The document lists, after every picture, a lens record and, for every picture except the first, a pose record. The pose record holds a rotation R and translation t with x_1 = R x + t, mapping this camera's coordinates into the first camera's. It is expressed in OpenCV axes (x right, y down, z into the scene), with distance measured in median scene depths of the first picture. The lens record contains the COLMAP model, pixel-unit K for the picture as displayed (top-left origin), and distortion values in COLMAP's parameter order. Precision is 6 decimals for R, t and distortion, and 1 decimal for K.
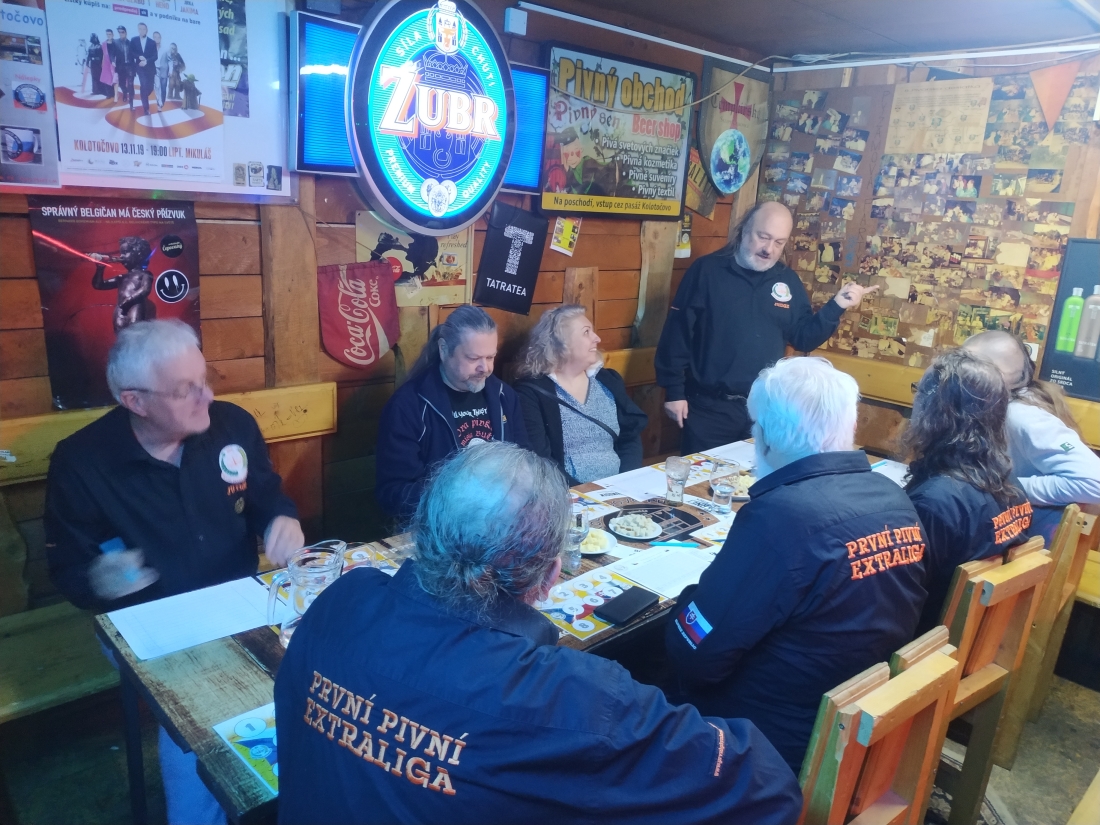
lens RADIAL K [[779.5, 0, 550.0], [0, 779.5, 412.5], [0, 0, 1]] dist [-0.004786, -0.003113]
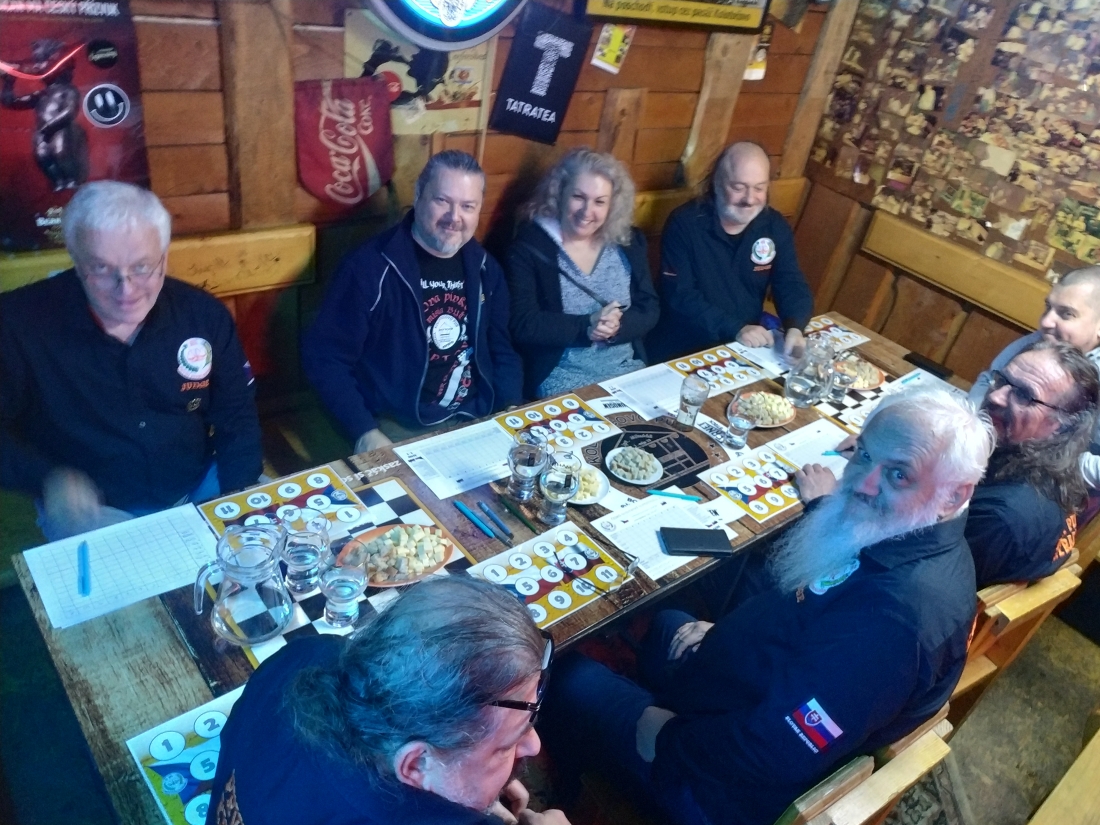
lens RADIAL K [[802.0, 0, 563.5], [0, 802.0, 410.9], [0, 0, 1]] dist [-0.039777, 0.030085]
pose [[0.992117, 0.124883, 0.010374, 0.009226], [-0.121729, 0.940780, 0.316410, -0.143925], [0.029755, -0.315179, 0.948566, 0.112281]]
